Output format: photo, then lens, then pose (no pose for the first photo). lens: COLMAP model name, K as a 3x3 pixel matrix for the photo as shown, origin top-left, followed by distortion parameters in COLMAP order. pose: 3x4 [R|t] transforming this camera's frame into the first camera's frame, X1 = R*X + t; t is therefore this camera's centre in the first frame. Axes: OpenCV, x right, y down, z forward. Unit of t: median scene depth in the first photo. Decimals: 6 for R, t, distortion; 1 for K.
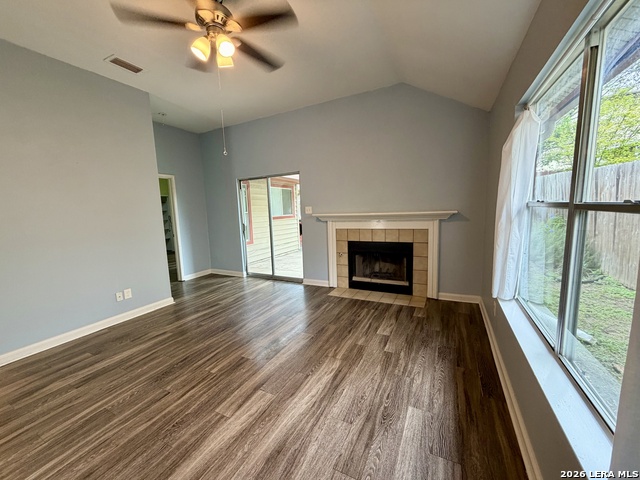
lens RADIAL K [[255.3, 0, 318.6], [0, 255.3, 239.5], [0, 0, 1]] dist [0.001181, -0.000097]
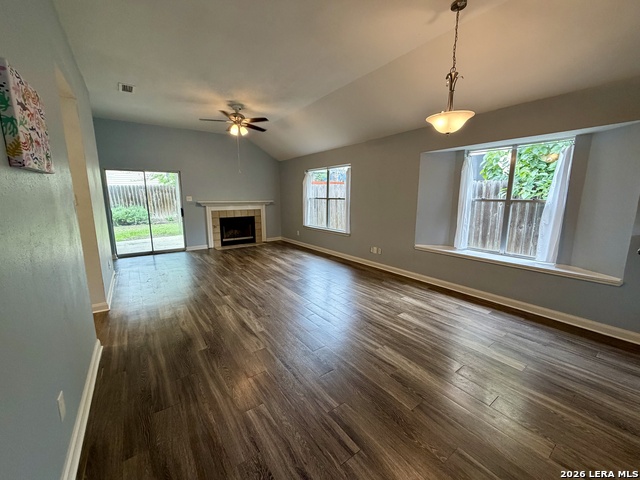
lens RADIAL K [[255.3, 0, 318.6], [0, 255.3, 239.5], [0, 0, 1]] dist [0.001181, -0.000097]
pose [[0.455628, -0.111068, 0.883214, -1.212182], [0.095053, 0.992583, 0.075786, 0.090501], [-0.885081, 0.049422, 0.462806, -0.388309]]
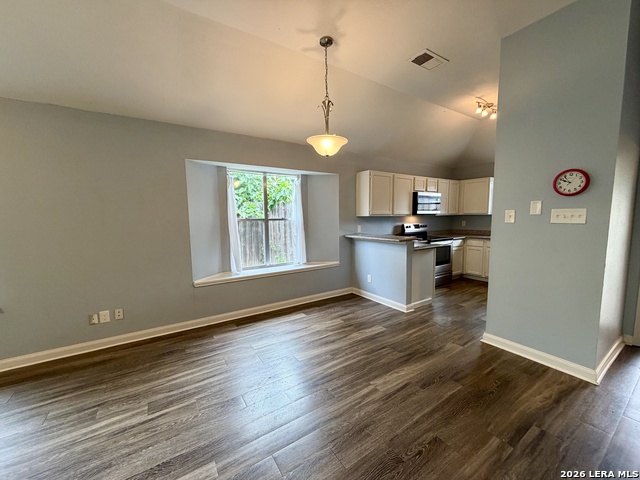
lens RADIAL K [[255.3, 0, 318.6], [0, 255.3, 239.5], [0, 0, 1]] dist [0.001181, -0.000097]
pose [[-0.864953, -0.001660, 0.501850, -0.784005], [0.104588, 0.977441, 0.183493, -0.005151], [-0.490833, 0.211201, -0.845267, 0.240331]]
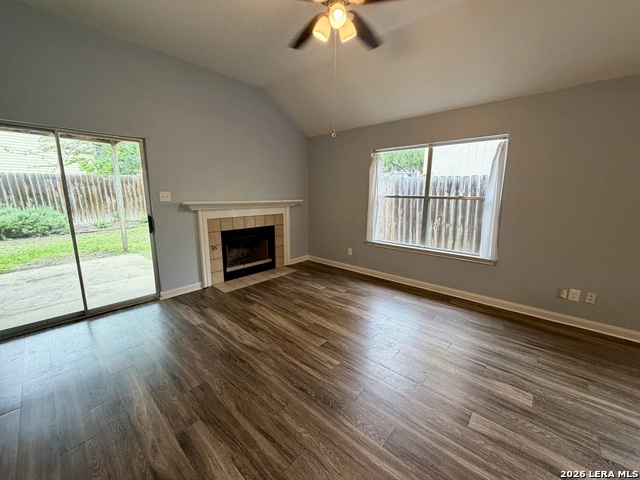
lens RADIAL K [[255.3, 0, 318.6], [0, 255.3, 239.5], [0, 0, 1]] dist [0.001181, -0.000097]
pose [[0.263725, -0.131949, 0.955530, -0.757527], [0.103985, 0.988716, 0.107832, -0.030940], [-0.958977, 0.070923, 0.274470, 0.455620]]
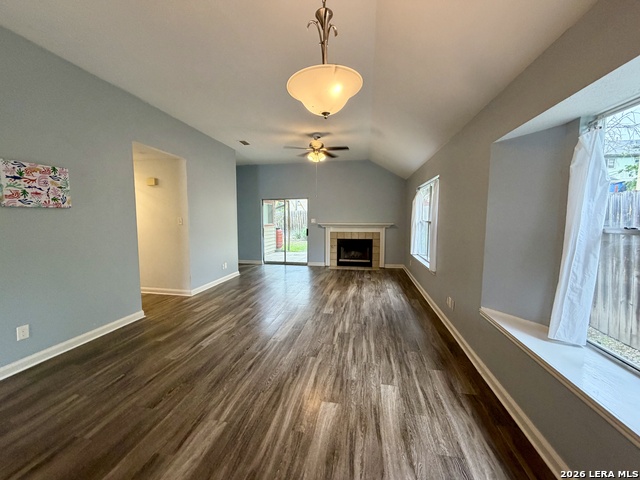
lens RADIAL K [[255.3, 0, 318.6], [0, 255.3, 239.5], [0, 0, 1]] dist [0.001181, -0.000097]
pose [[0.958216, 0.014257, 0.285689, -0.576008], [-0.000758, 0.998880, -0.047305, 0.105068], [-0.286044, 0.045112, 0.957154, -0.739429]]
